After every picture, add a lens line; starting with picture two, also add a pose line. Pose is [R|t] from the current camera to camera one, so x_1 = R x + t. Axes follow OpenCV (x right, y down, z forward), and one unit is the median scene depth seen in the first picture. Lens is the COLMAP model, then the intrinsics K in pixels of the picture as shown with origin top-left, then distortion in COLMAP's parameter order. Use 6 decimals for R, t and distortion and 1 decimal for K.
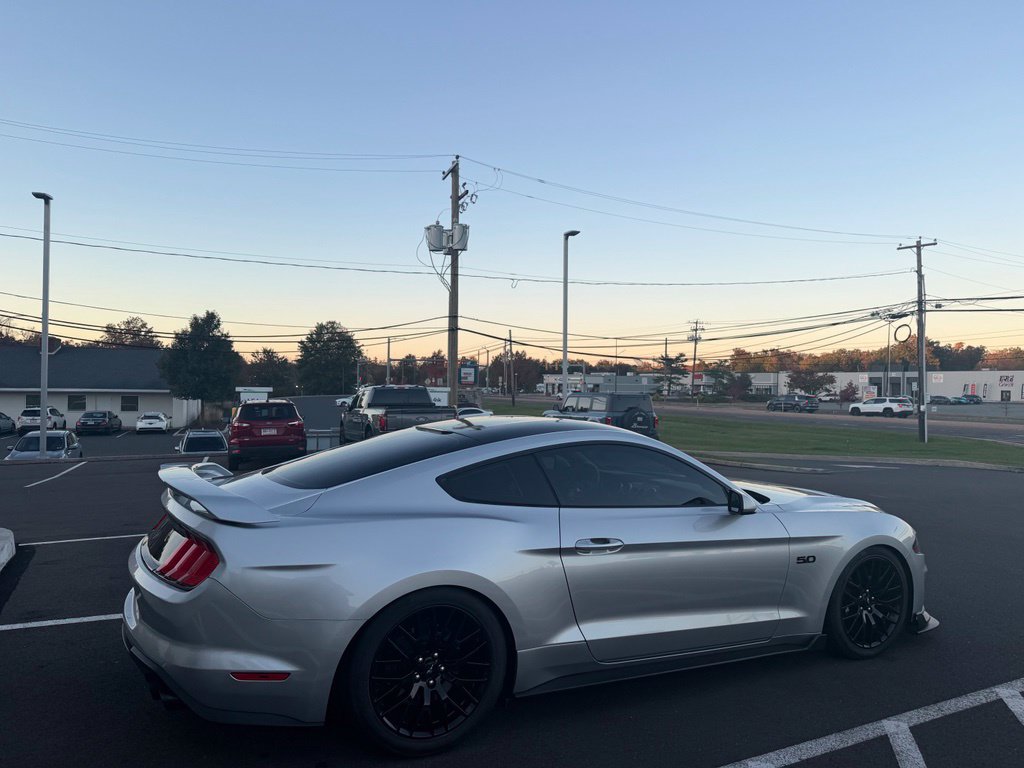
lens RADIAL K [[726.7, 0, 516.7], [0, 726.7, 379.9], [0, 0, 1]] dist [0.068779, -0.089461]
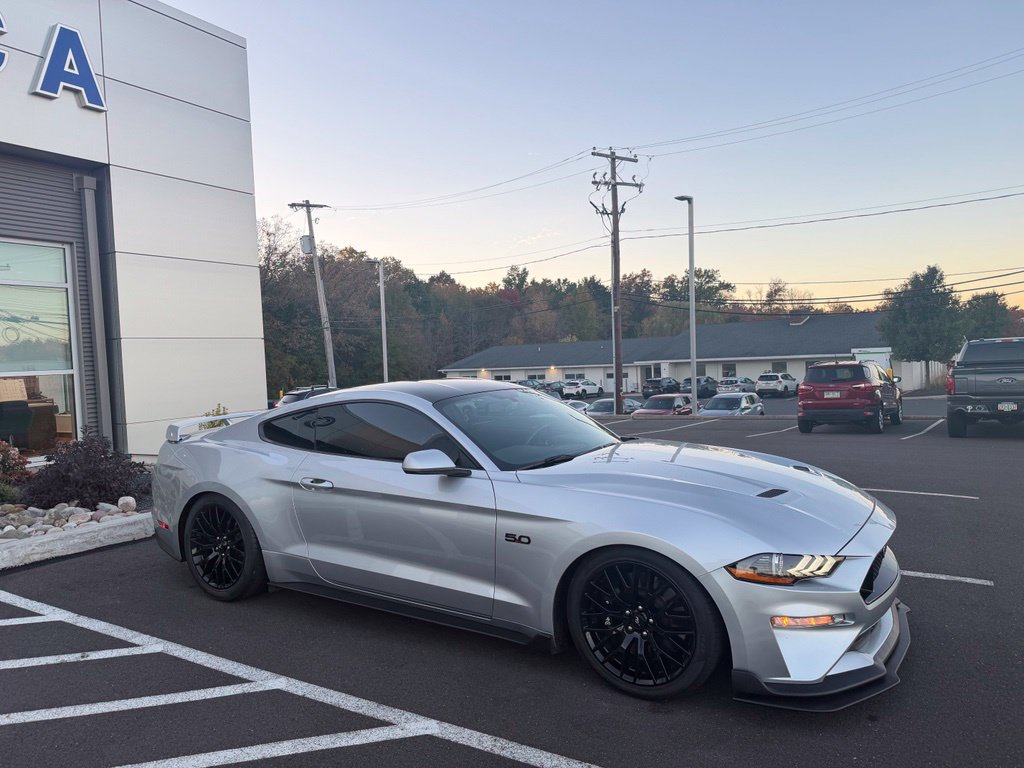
lens RADIAL K [[726.7, 0, 501.4], [0, 726.7, 380.4], [0, 0, 1]] dist [0.068779, -0.089461]
pose [[0.504532, -0.010520, -0.863329, 0.172405], [0.053610, 0.998378, 0.019164, 0.006363], [0.861727, -0.055952, 0.504277, 0.086691]]
